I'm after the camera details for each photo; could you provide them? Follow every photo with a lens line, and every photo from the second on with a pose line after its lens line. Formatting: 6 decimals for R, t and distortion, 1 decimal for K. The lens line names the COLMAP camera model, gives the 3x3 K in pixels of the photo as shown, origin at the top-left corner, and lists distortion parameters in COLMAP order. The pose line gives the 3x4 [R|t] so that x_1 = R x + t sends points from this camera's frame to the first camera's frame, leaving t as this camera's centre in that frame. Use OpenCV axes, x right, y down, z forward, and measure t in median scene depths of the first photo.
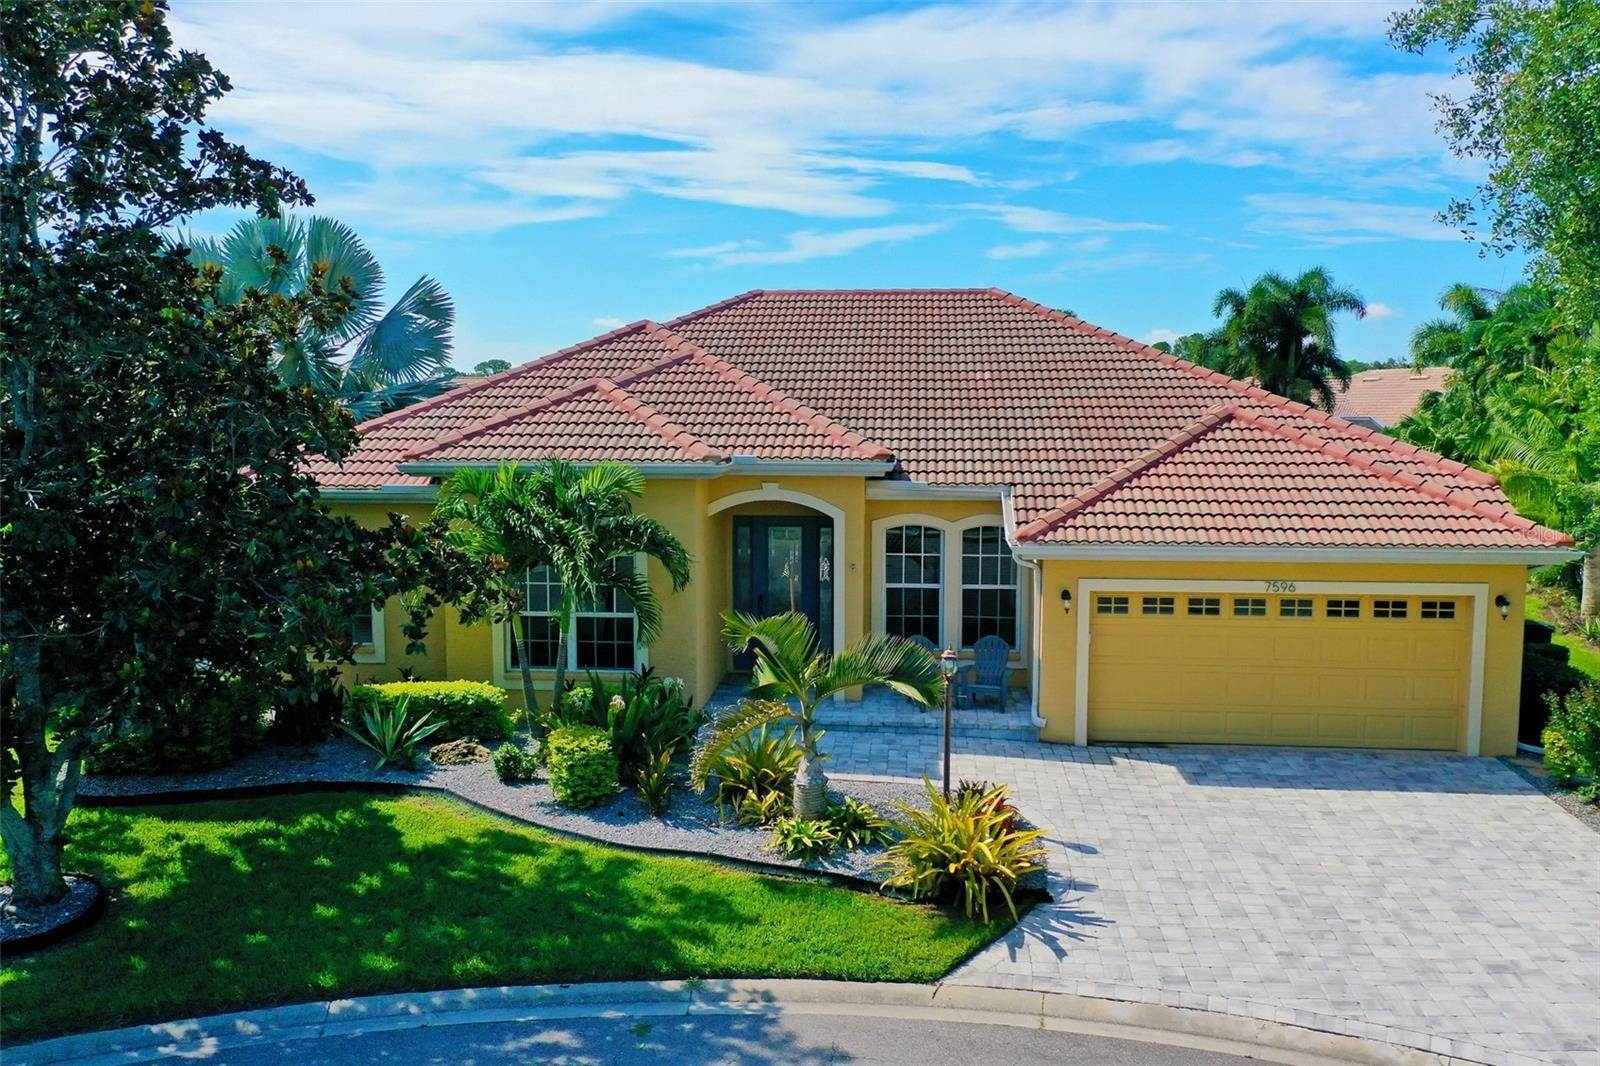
lens RADIAL K [[1308.6, 0, 800.0], [0, 1308.6, 533.0], [0, 0, 1]] dist [0.015026, 0.004049]
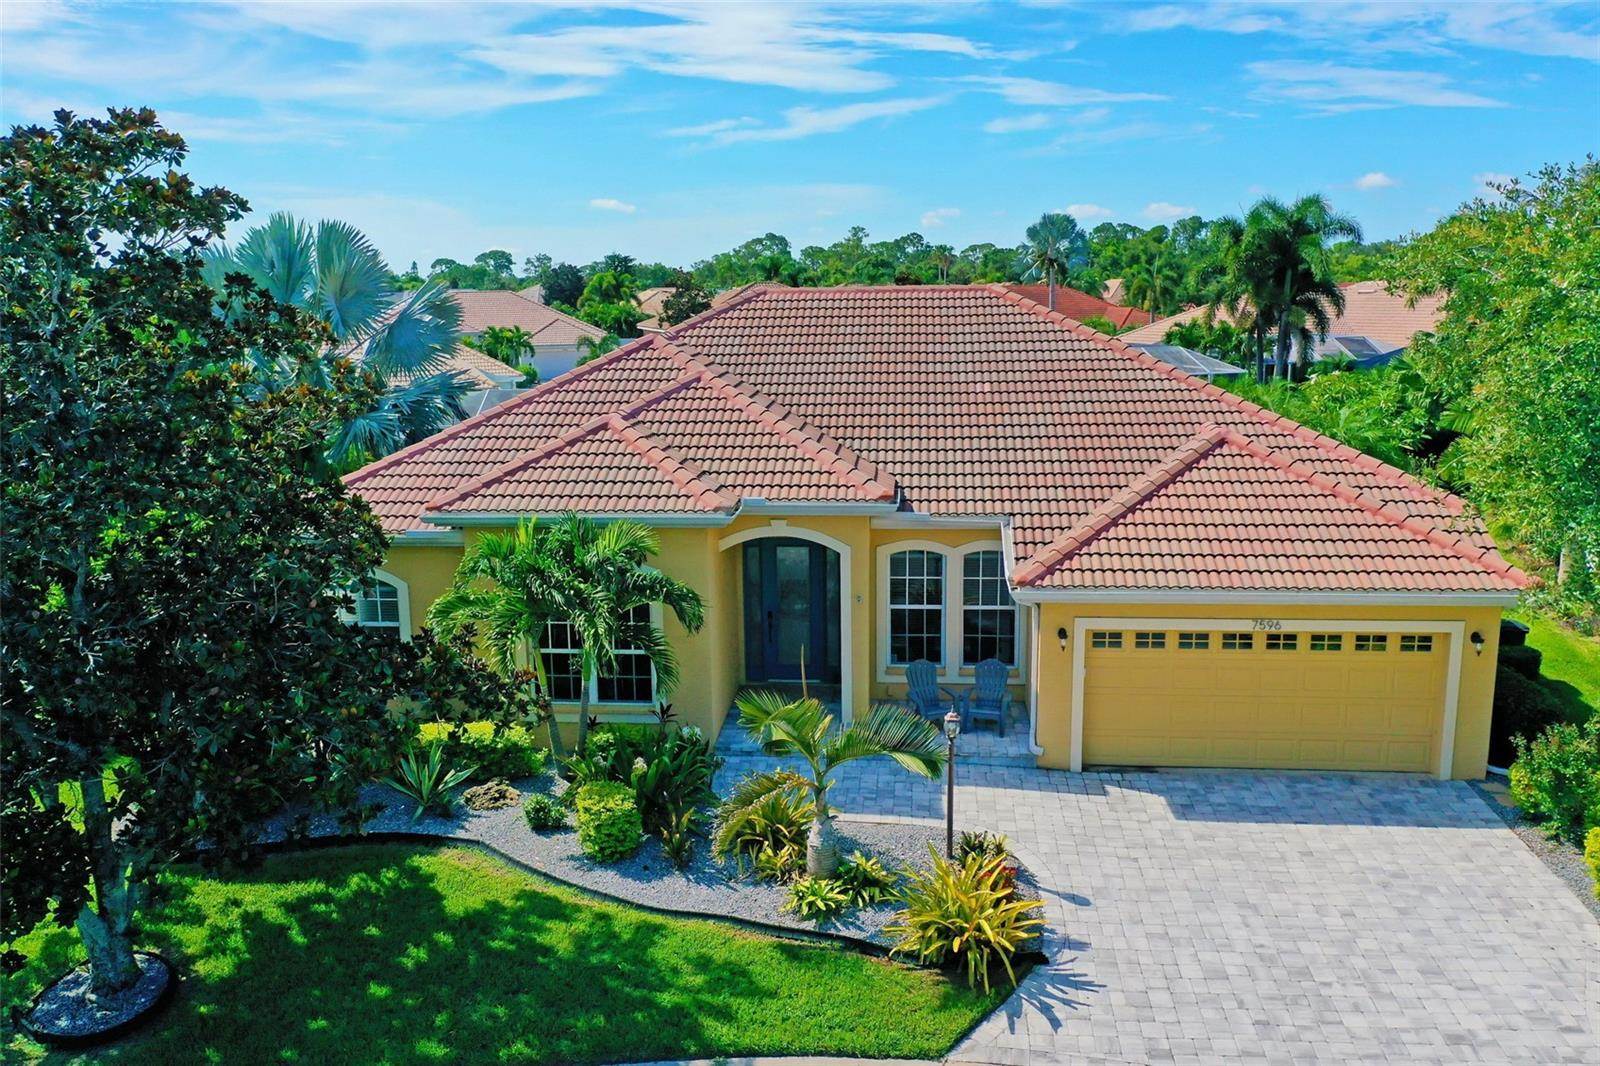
lens RADIAL K [[1284.4, 0, 800.0], [0, 1284.4, 533.0], [0, 0, 1]] dist [0.008499, 0.006543]
pose [[0.999894, -0.014309, -0.002661, -0.003872], [0.014495, 0.995570, 0.092900, -0.152534], [0.001320, -0.092928, 0.995672, -0.020947]]
